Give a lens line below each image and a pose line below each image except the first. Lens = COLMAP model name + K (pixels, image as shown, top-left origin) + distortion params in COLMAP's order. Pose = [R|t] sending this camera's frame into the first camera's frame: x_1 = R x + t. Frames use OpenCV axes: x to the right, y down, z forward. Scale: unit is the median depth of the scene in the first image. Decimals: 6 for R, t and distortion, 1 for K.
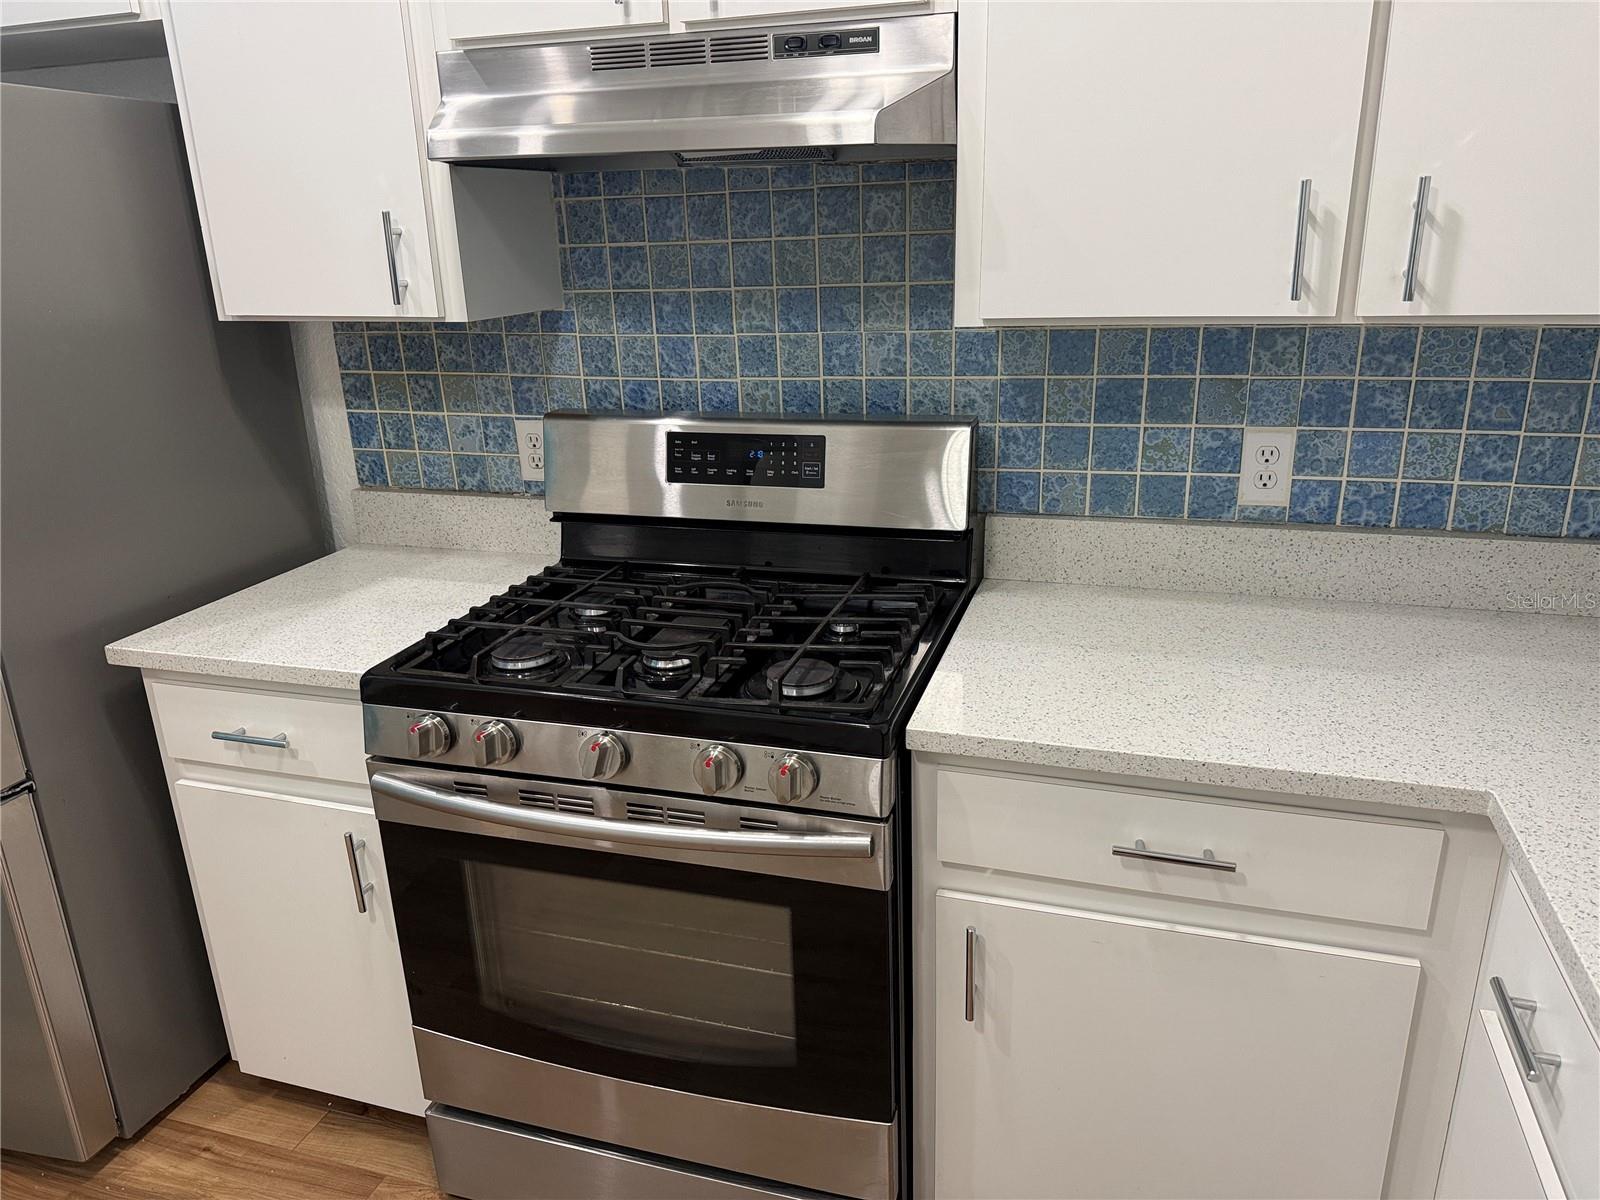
lens RADIAL K [[1129.1, 0, 802.4], [0, 1129.1, 605.4], [0, 0, 1]] dist [0.140525, -0.239810]
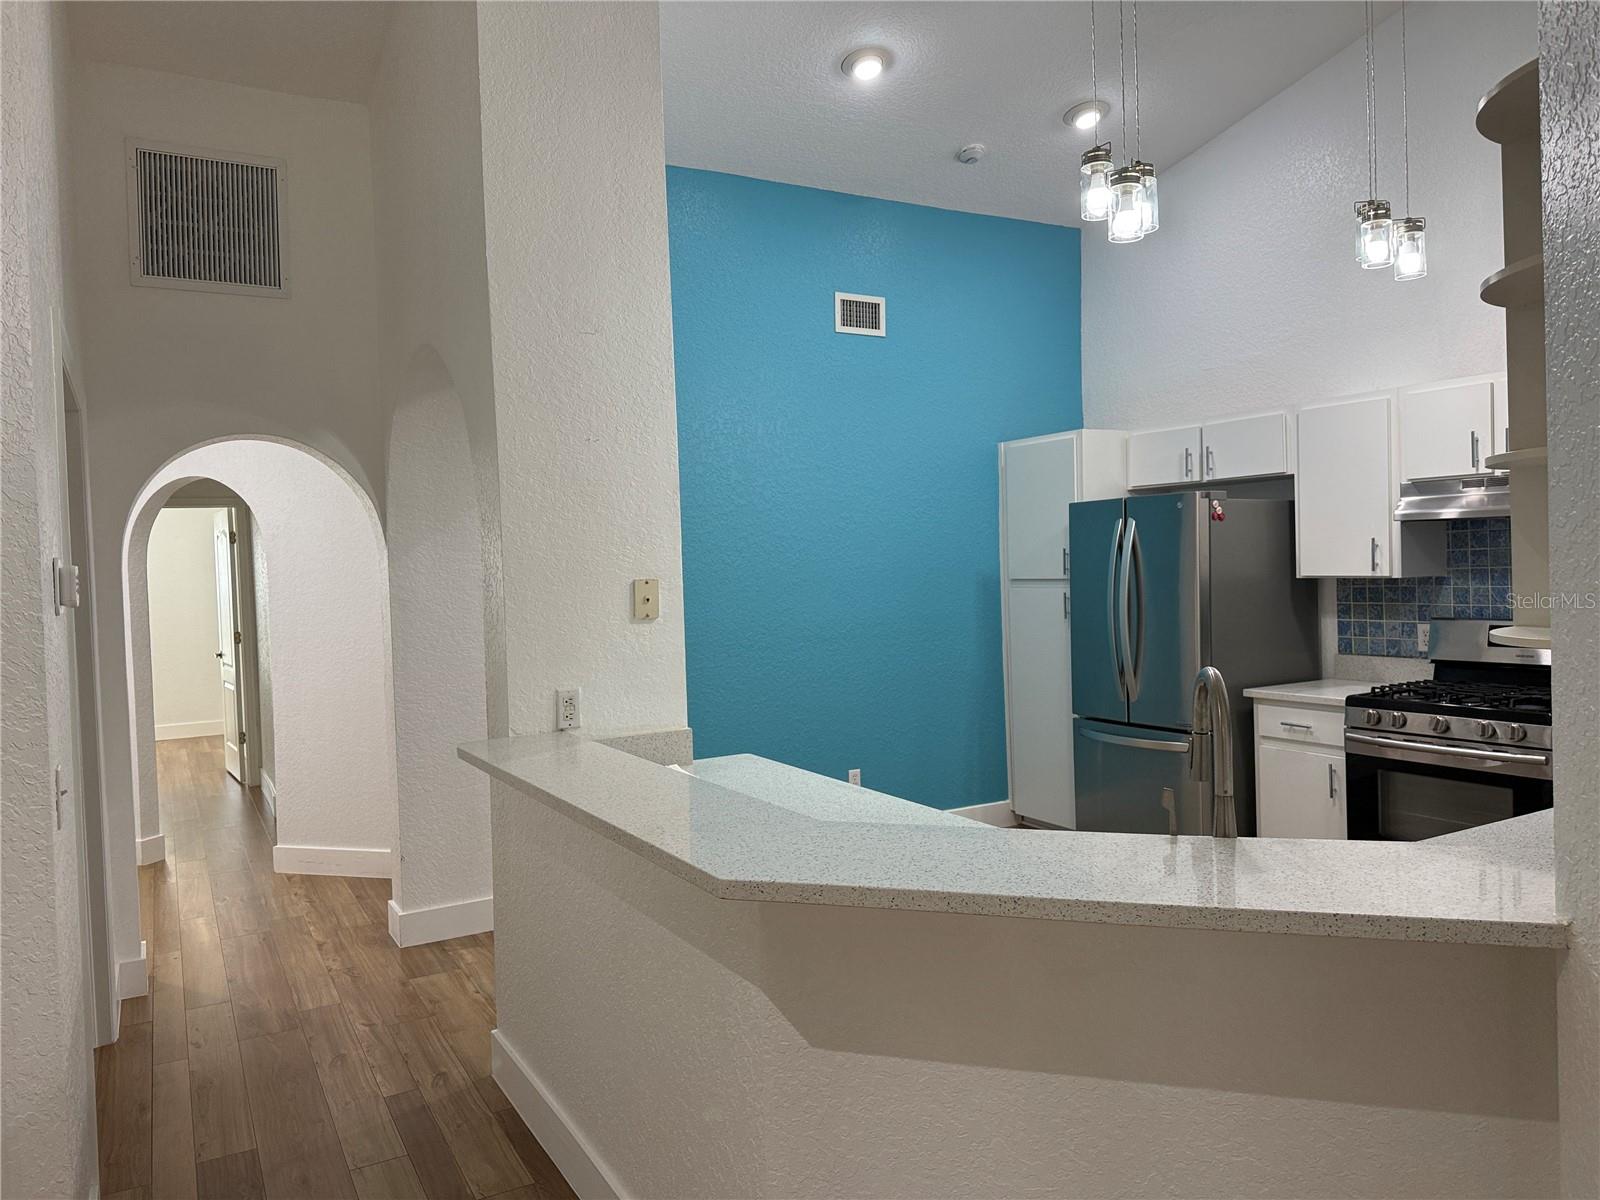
lens RADIAL K [[1140.5, 0, 794.7], [0, 1140.5, 593.1], [0, 0, 1]] dist [0.003308, -0.003981]
pose [[0.729655, 0.024730, -0.683369, 0.406460], [-0.208696, 0.959721, -0.188100, 0.481818], [0.651191, 0.279865, 0.705426, -1.469034]]
